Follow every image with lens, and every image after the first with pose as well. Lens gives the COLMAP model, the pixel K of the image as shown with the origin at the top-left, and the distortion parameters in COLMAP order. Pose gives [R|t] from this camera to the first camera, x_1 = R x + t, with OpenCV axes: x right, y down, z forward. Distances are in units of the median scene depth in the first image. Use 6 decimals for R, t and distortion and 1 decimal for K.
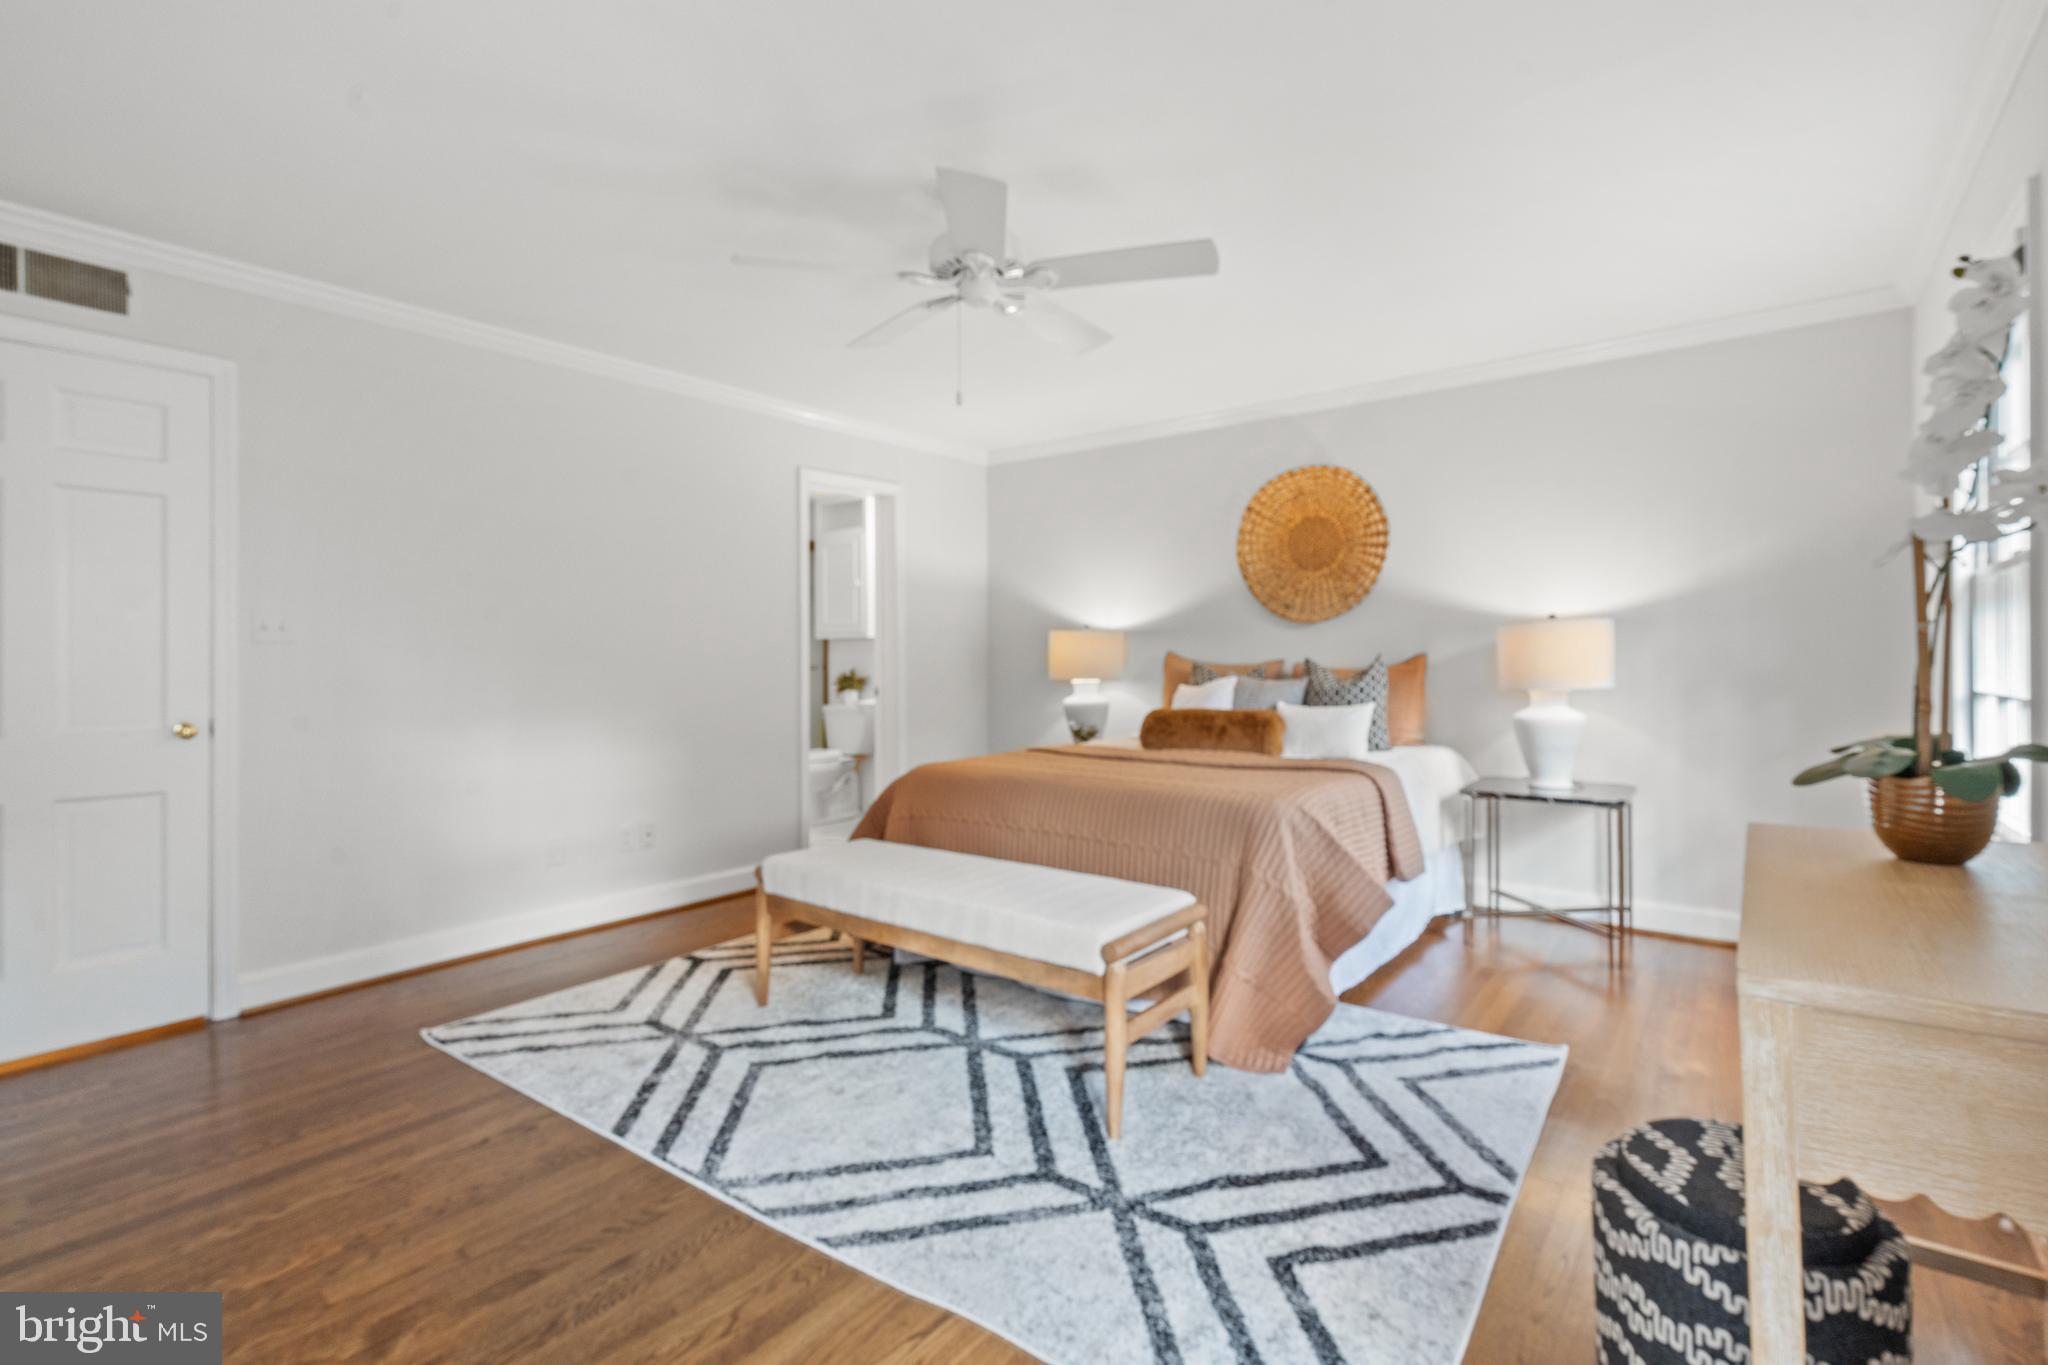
lens RADIAL K [[939.8, 0, 1025.2], [0, 939.8, 665.4], [0, 0, 1]] dist [-0.008315, 0.004381]
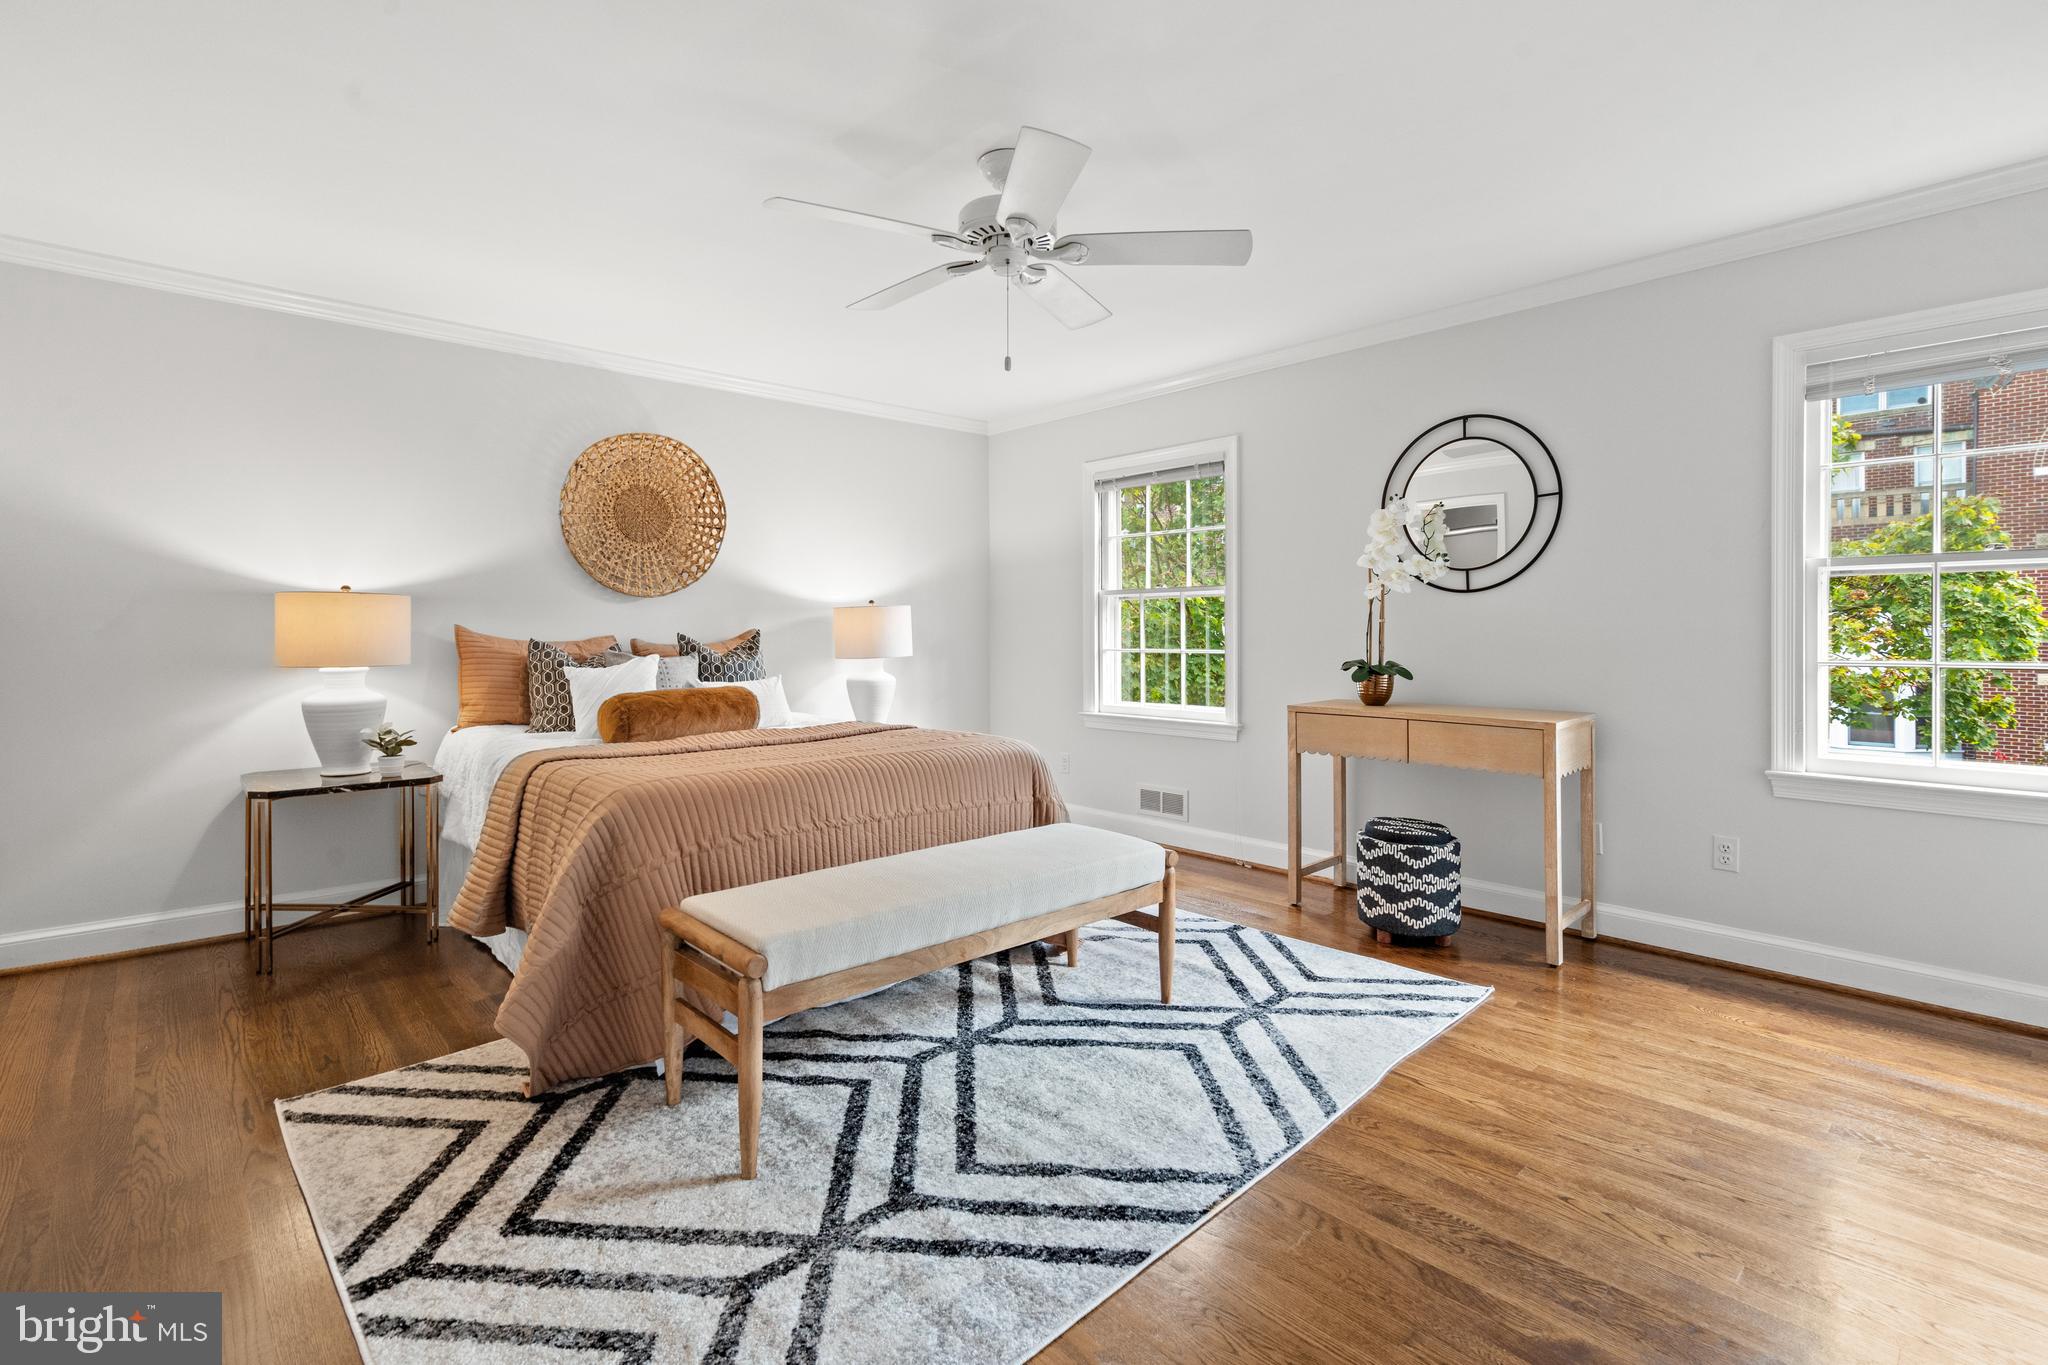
lens RADIAL K [[939.8, 0, 1019.2], [0, 939.8, 630.4], [0, 0, 1]] dist [-0.008315, 0.004381]
pose [[0.167960, 0.001827, 0.985792, -0.905745], [0.009180, 0.999952, -0.003418, -0.006777], [-0.985751, 0.009623, 0.167935, 0.725818]]
